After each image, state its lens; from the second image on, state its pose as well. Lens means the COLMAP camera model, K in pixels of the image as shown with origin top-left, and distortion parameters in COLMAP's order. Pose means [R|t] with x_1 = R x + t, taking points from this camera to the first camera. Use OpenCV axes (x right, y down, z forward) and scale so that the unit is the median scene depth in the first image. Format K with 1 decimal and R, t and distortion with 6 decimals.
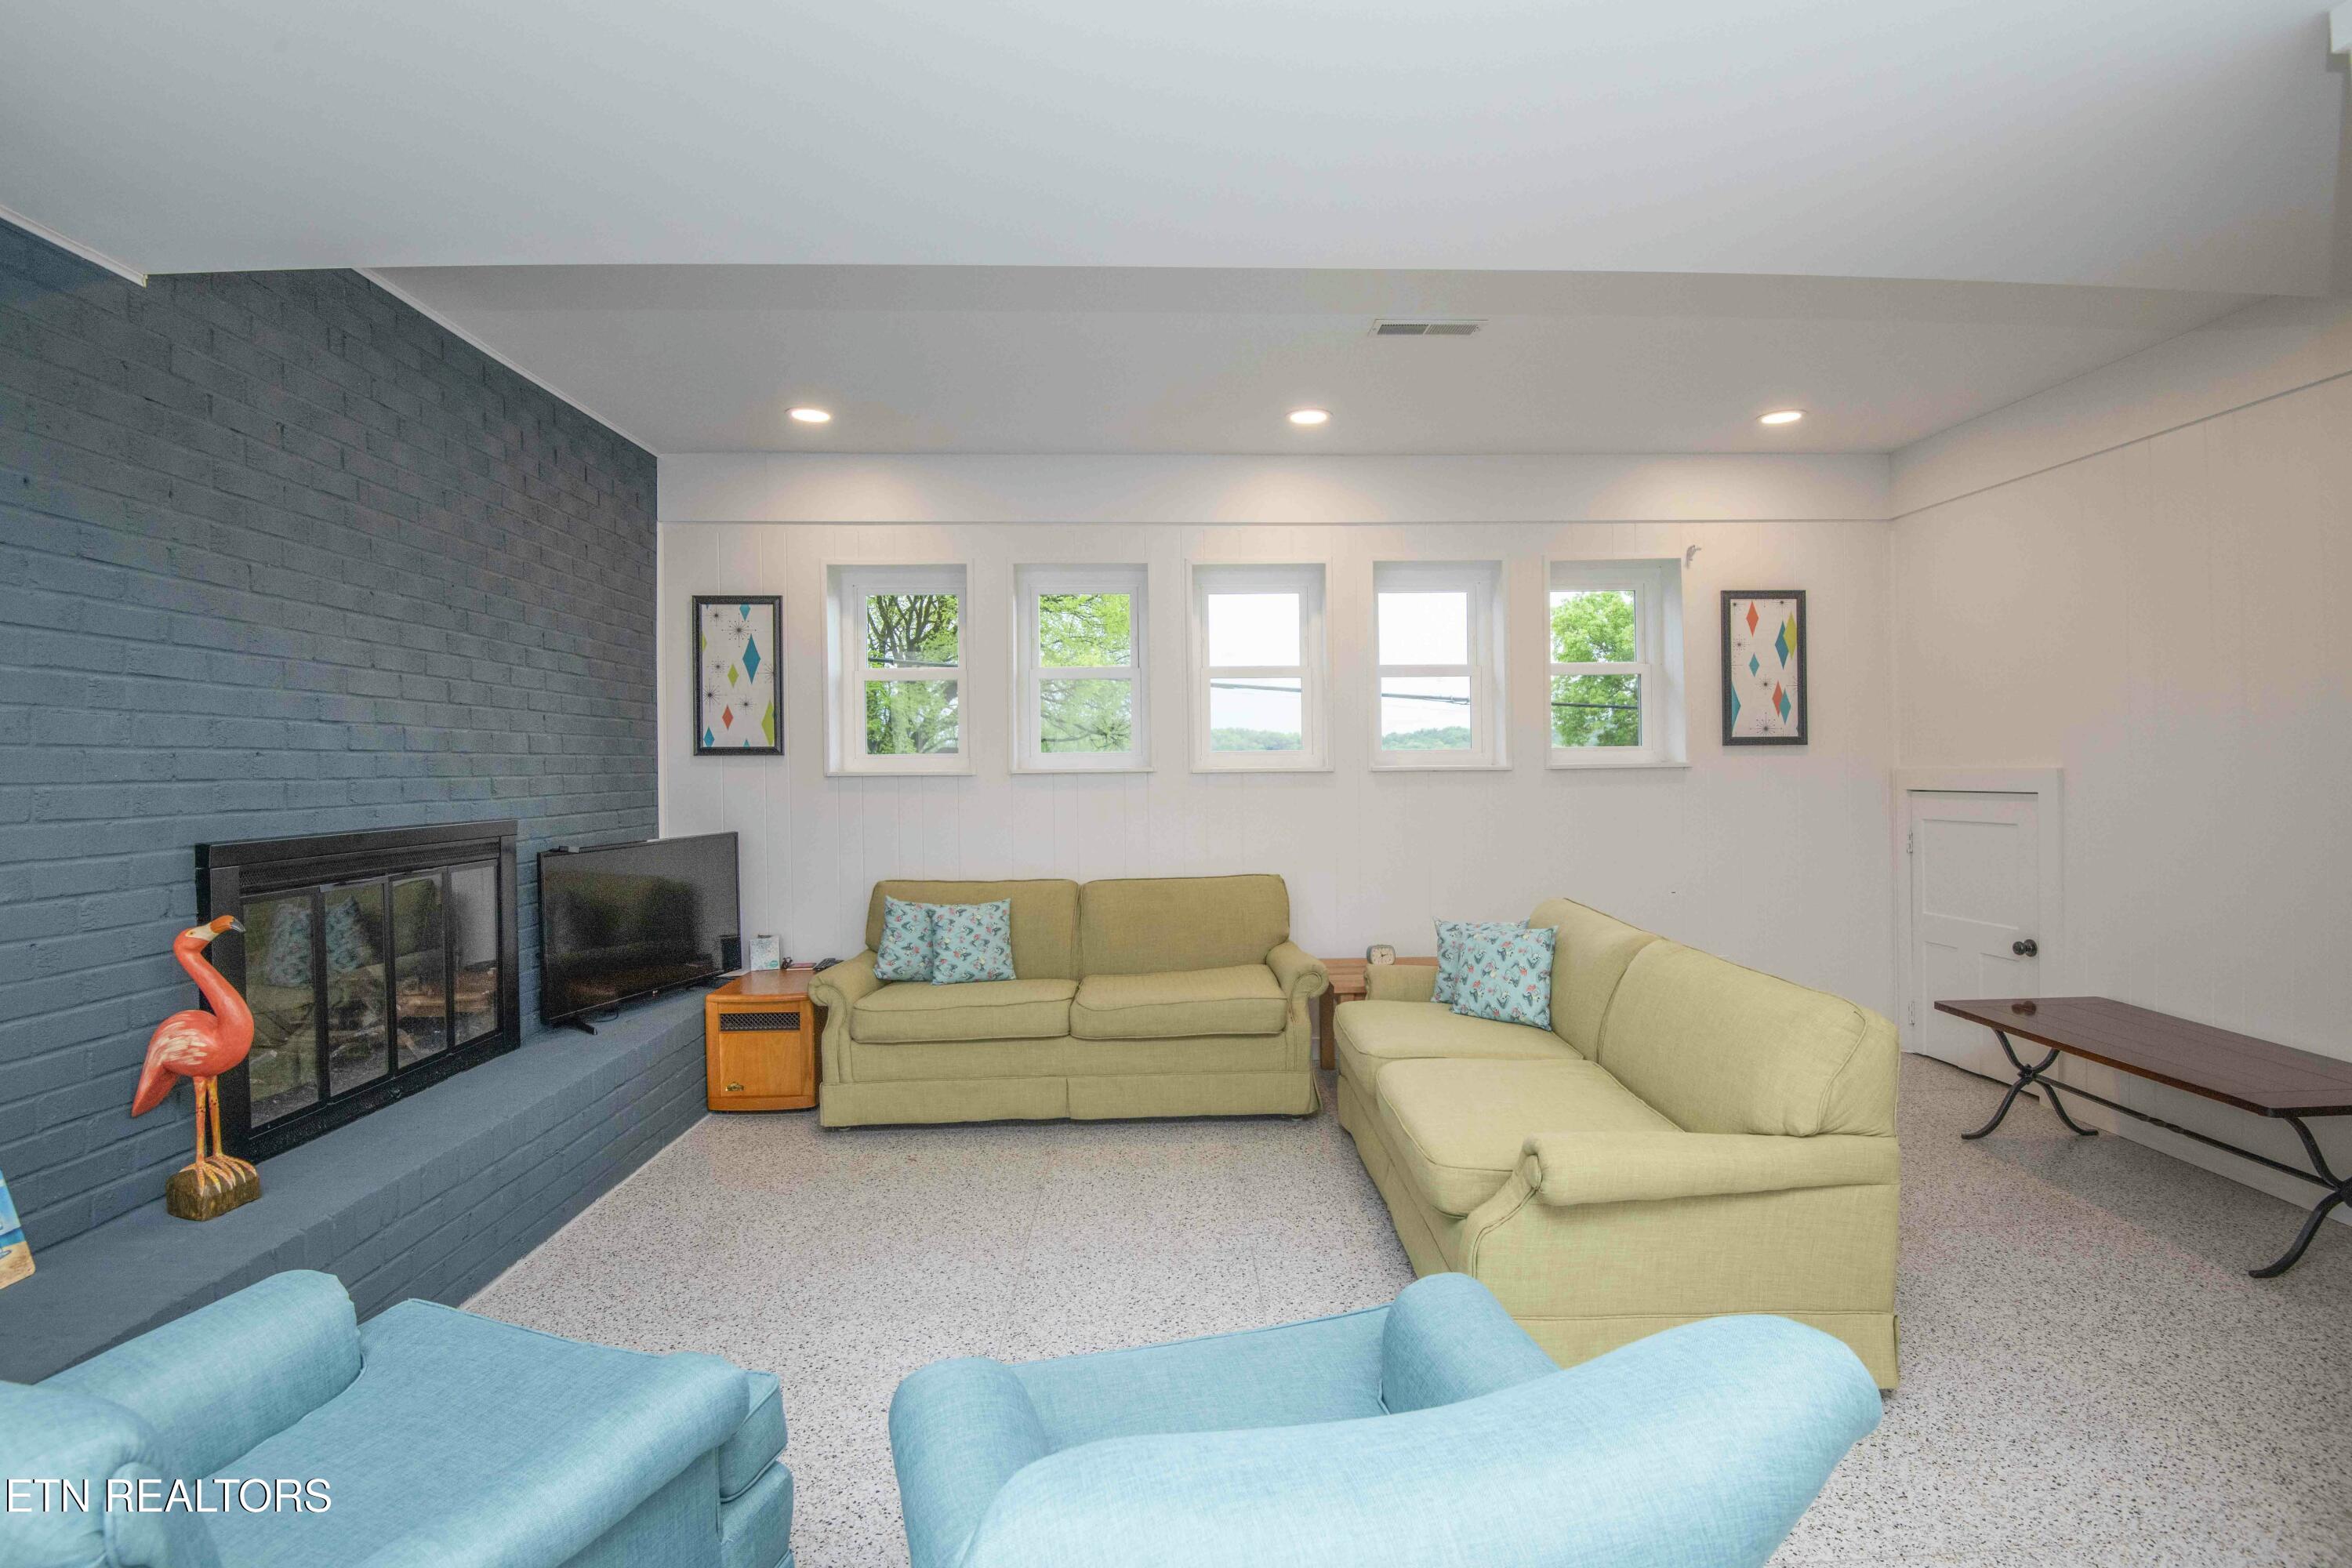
lens RADIAL K [[1085.0, 0, 1183.2], [0, 1085.0, 783.6], [0, 0, 1]] dist [-0.002929, -0.029262]
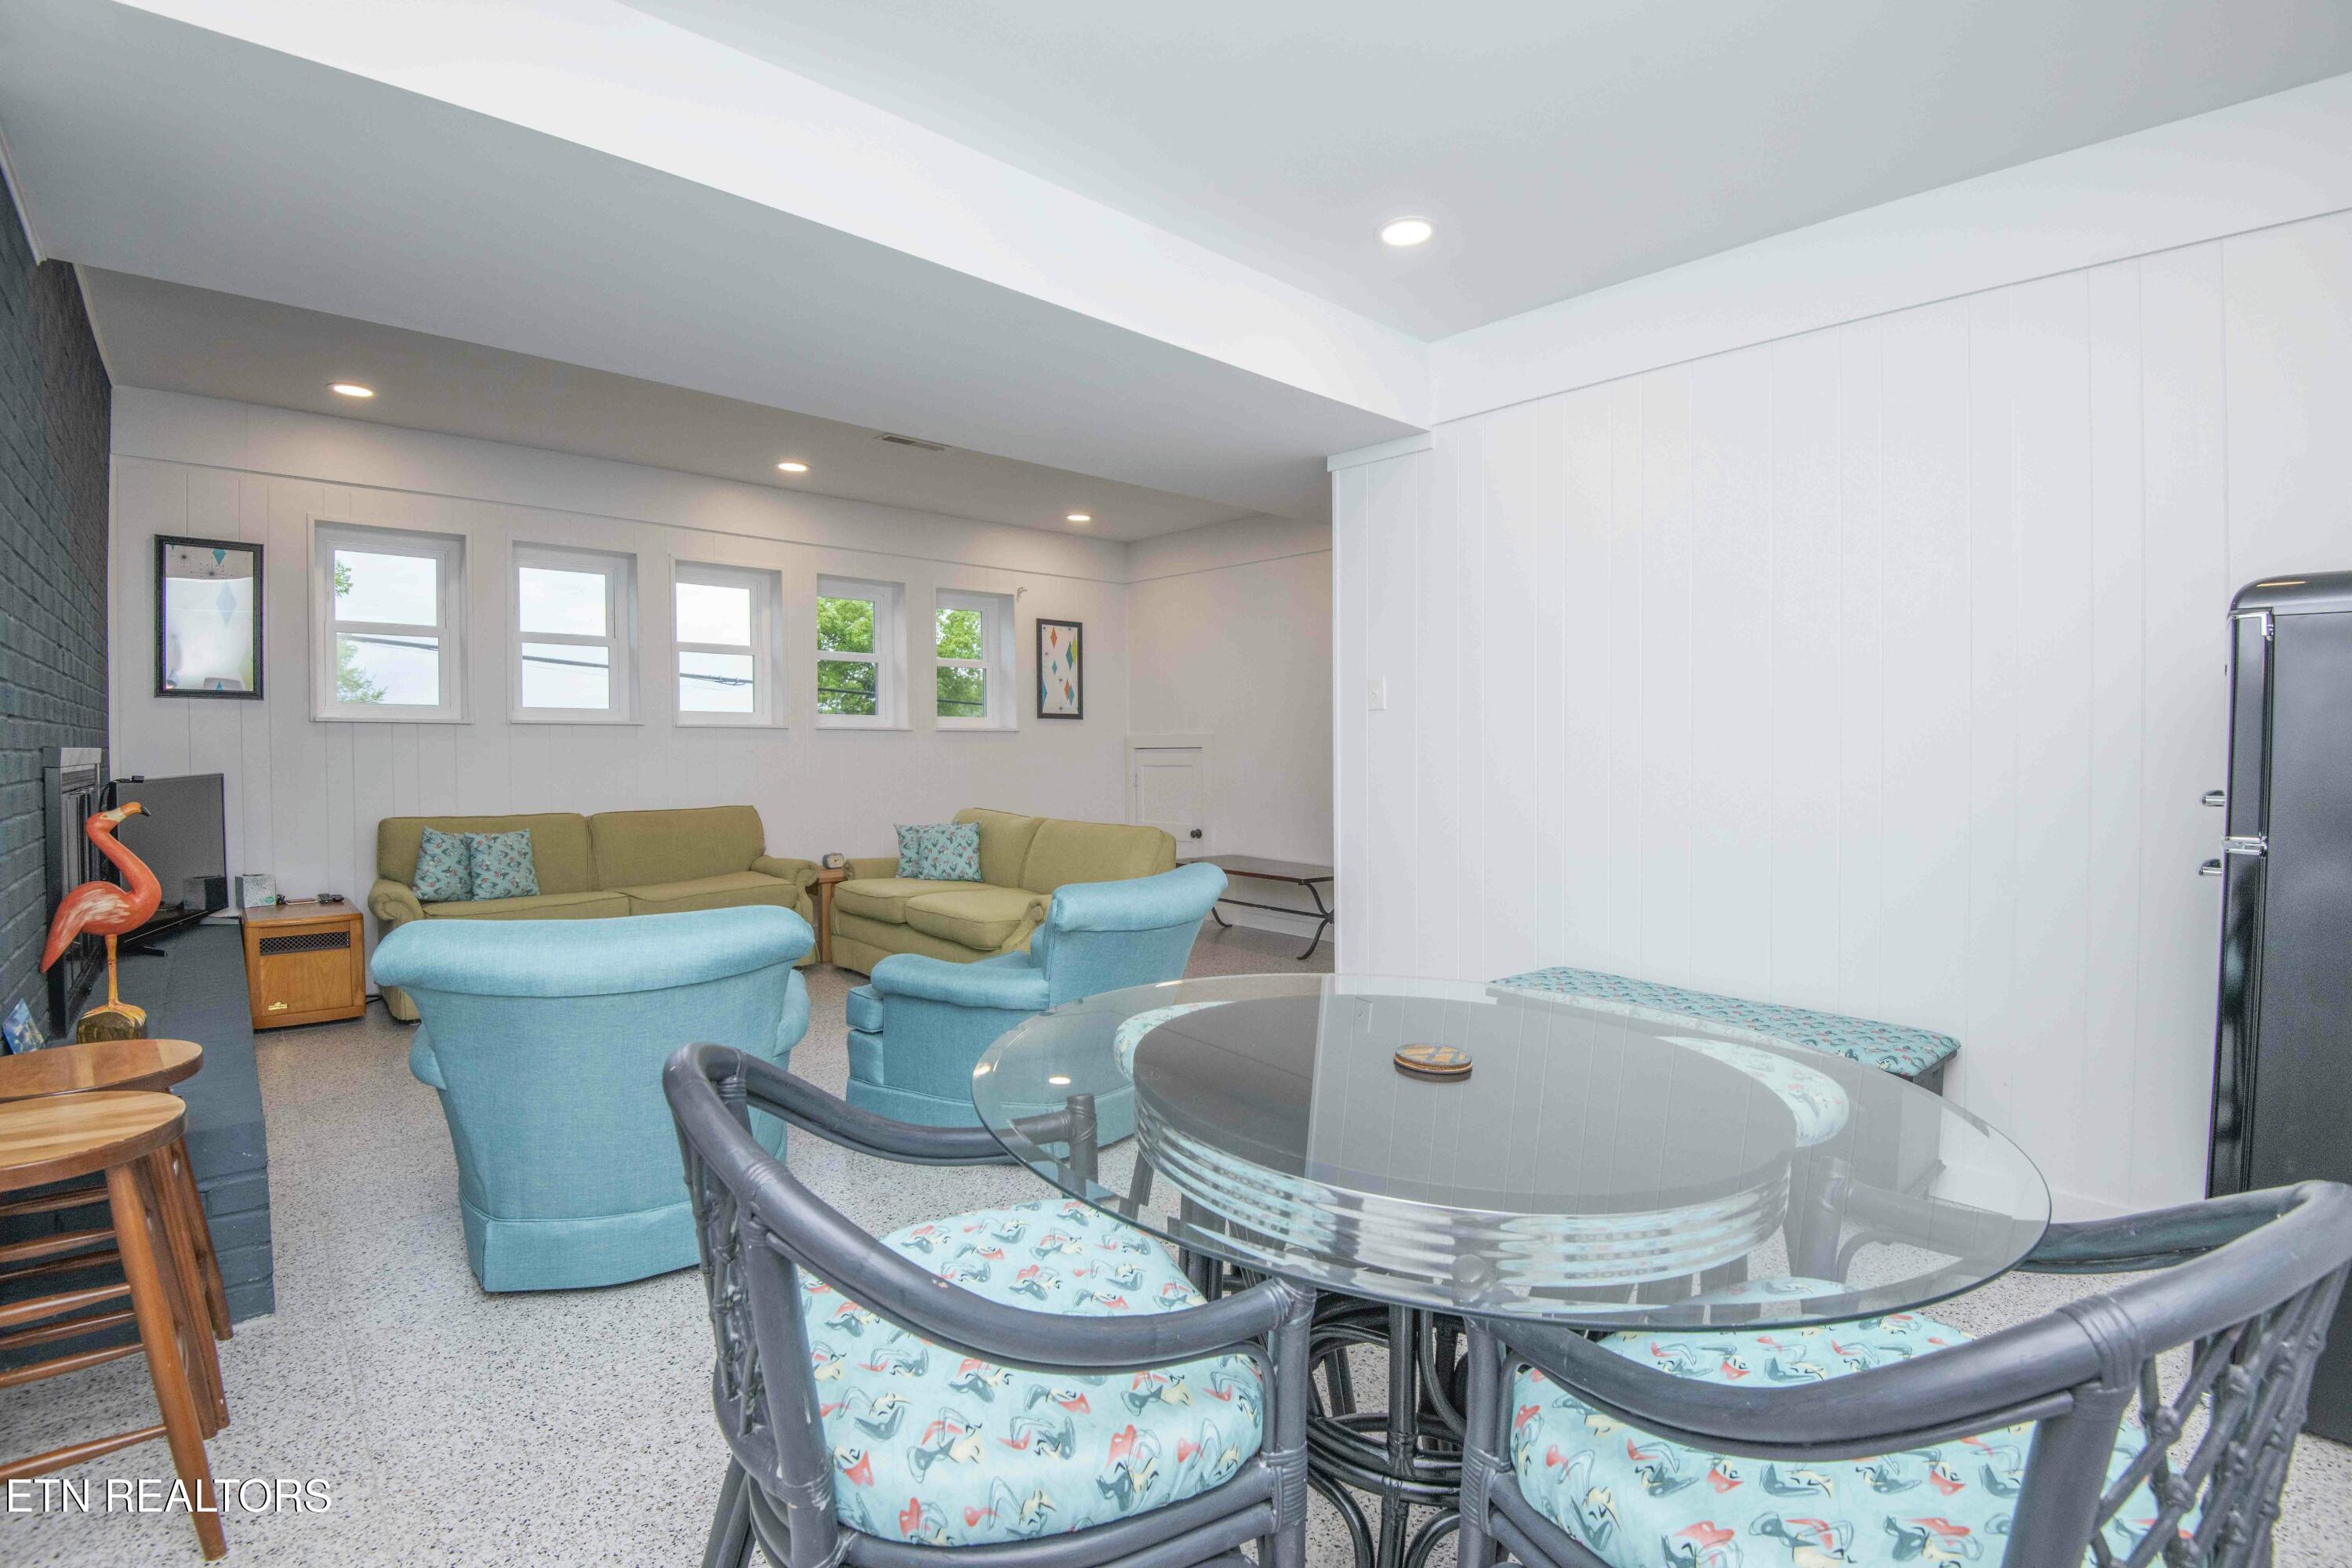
lens RADIAL K [[1085.0, 0, 1183.2], [0, 1085.0, 783.6], [0, 0, 1]] dist [-0.002929, -0.029262]
pose [[0.764735, -0.007375, 0.644303, -0.380825], [-0.000395, 0.999929, 0.011914, 0.044089], [-0.644345, -0.009365, 0.764677, -0.359331]]
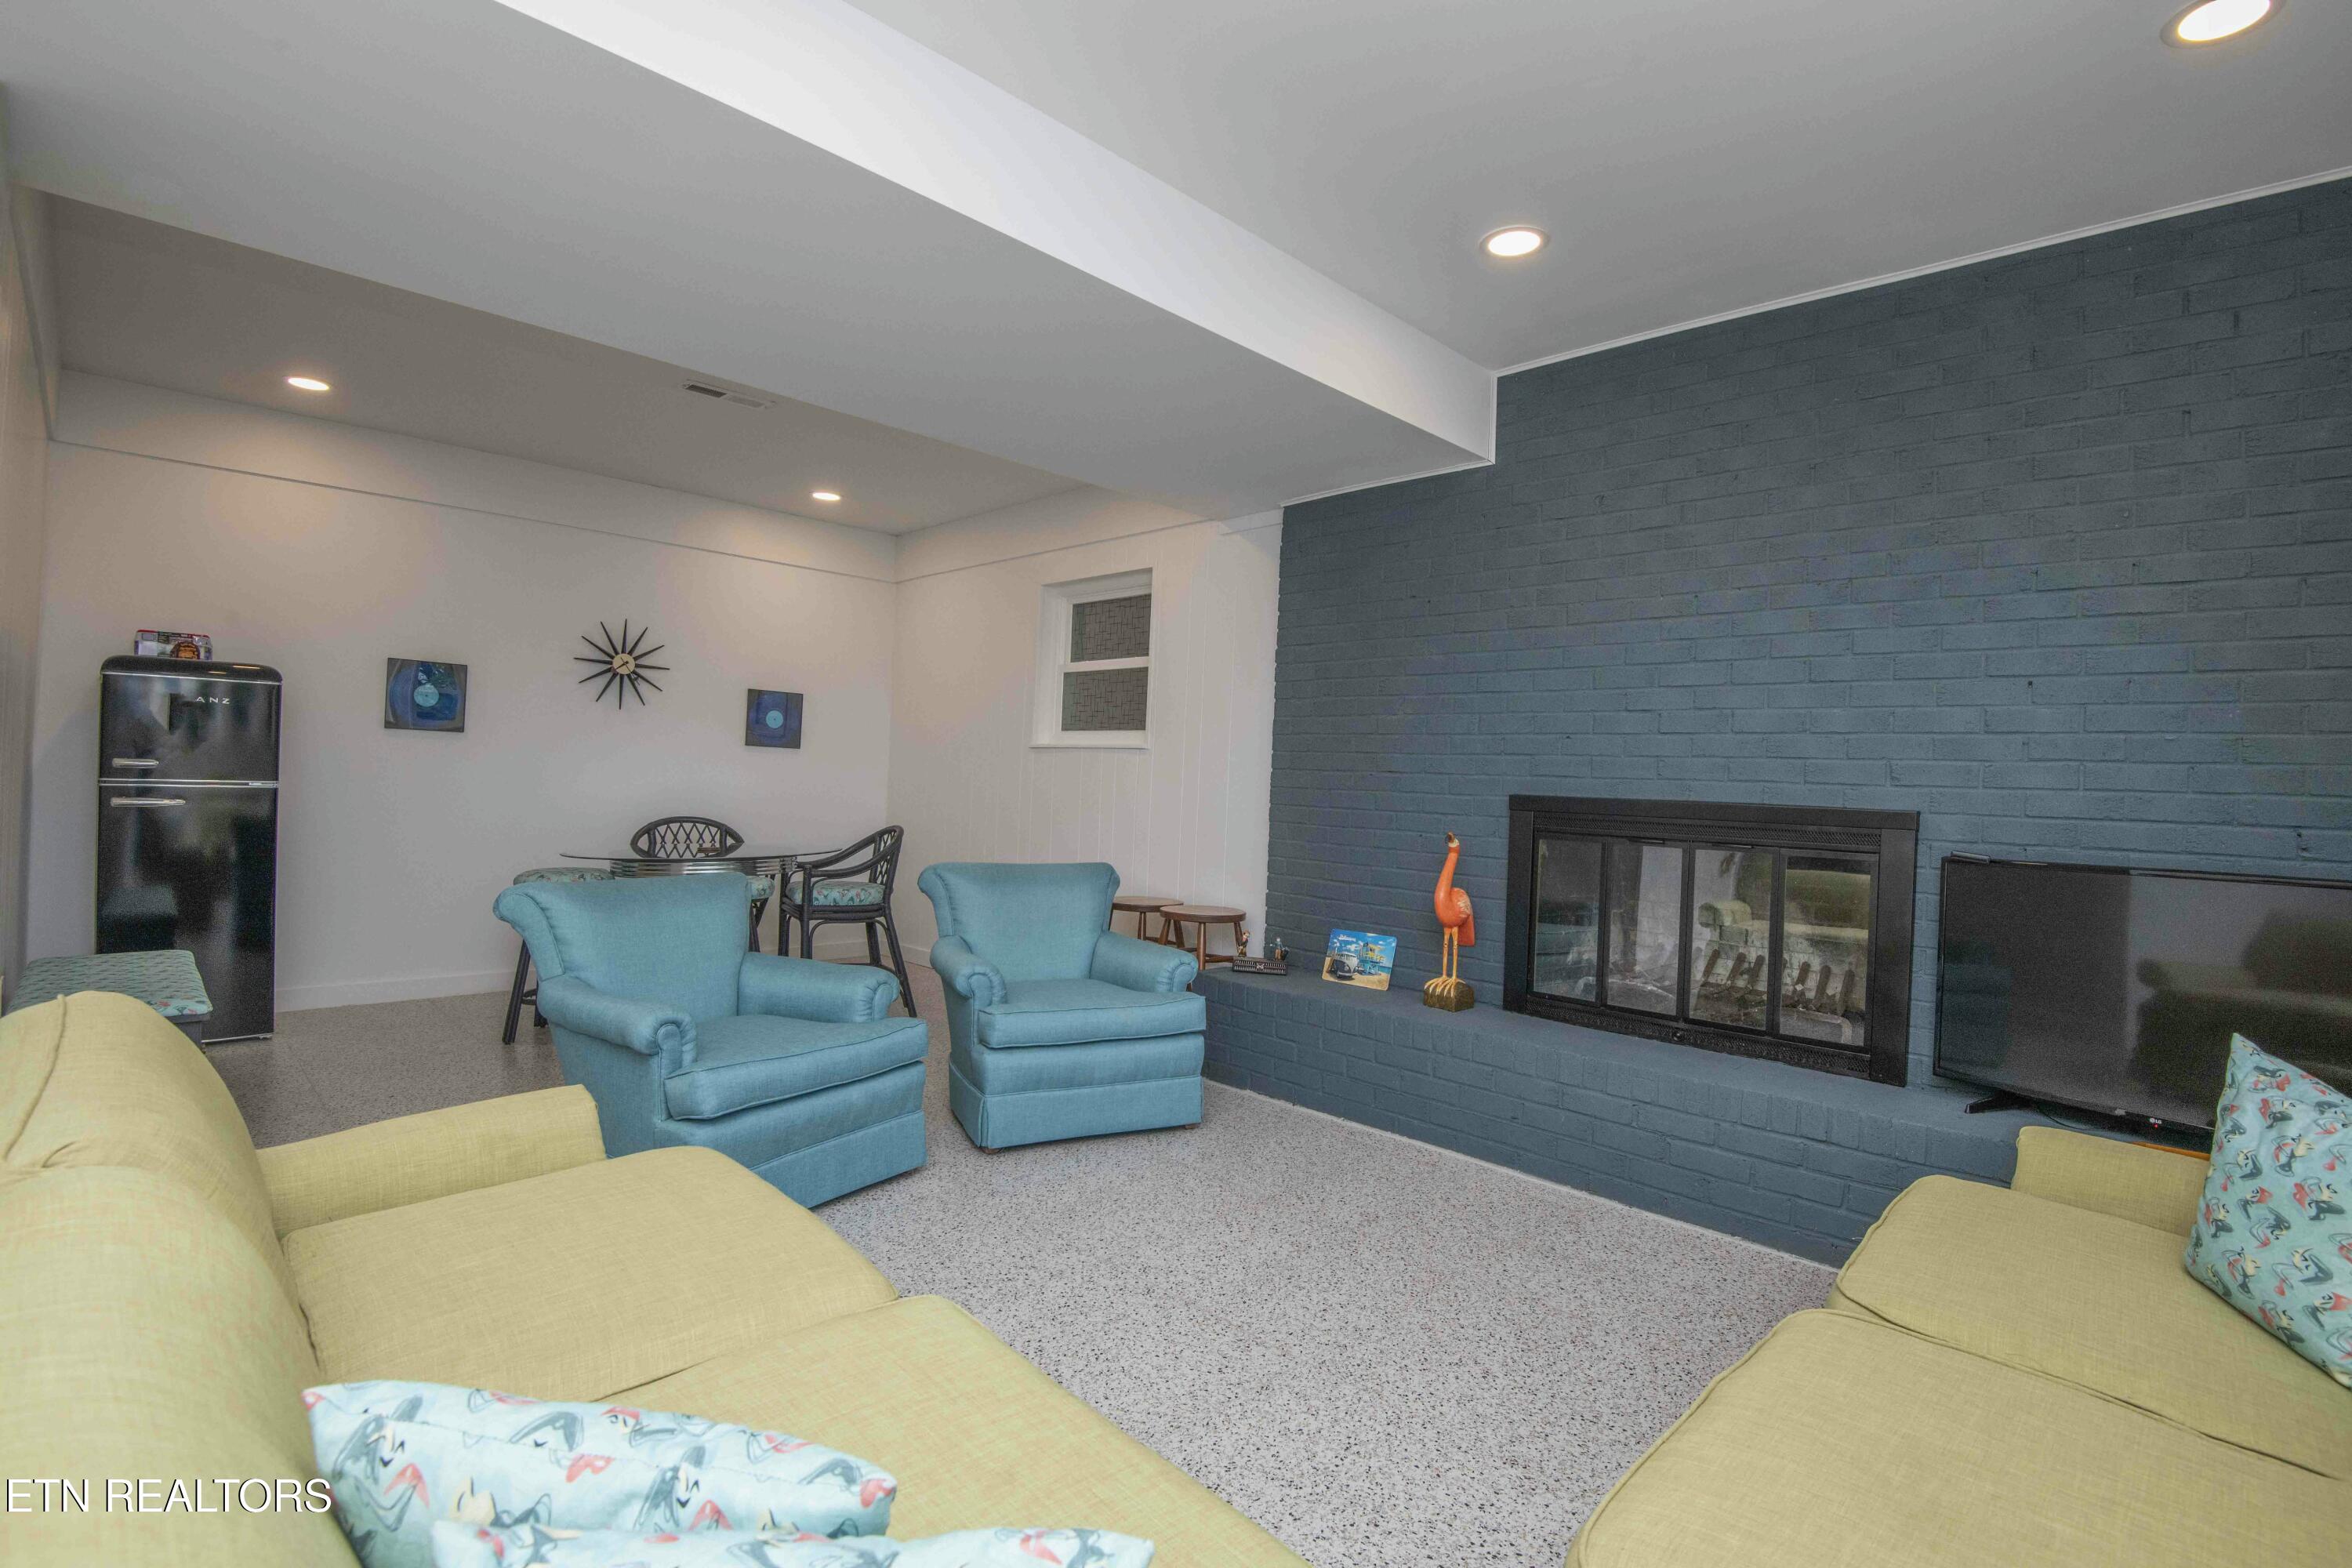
lens RADIAL K [[1085.0, 0, 1183.2], [0, 1085.0, 783.6], [0, 0, 1]] dist [-0.002929, -0.029262]
pose [[-0.723267, -0.018724, -0.690315, 0.290080], [-0.044590, 0.998813, 0.019628, 0.016314], [0.689128, 0.044977, -0.723243, 0.971540]]
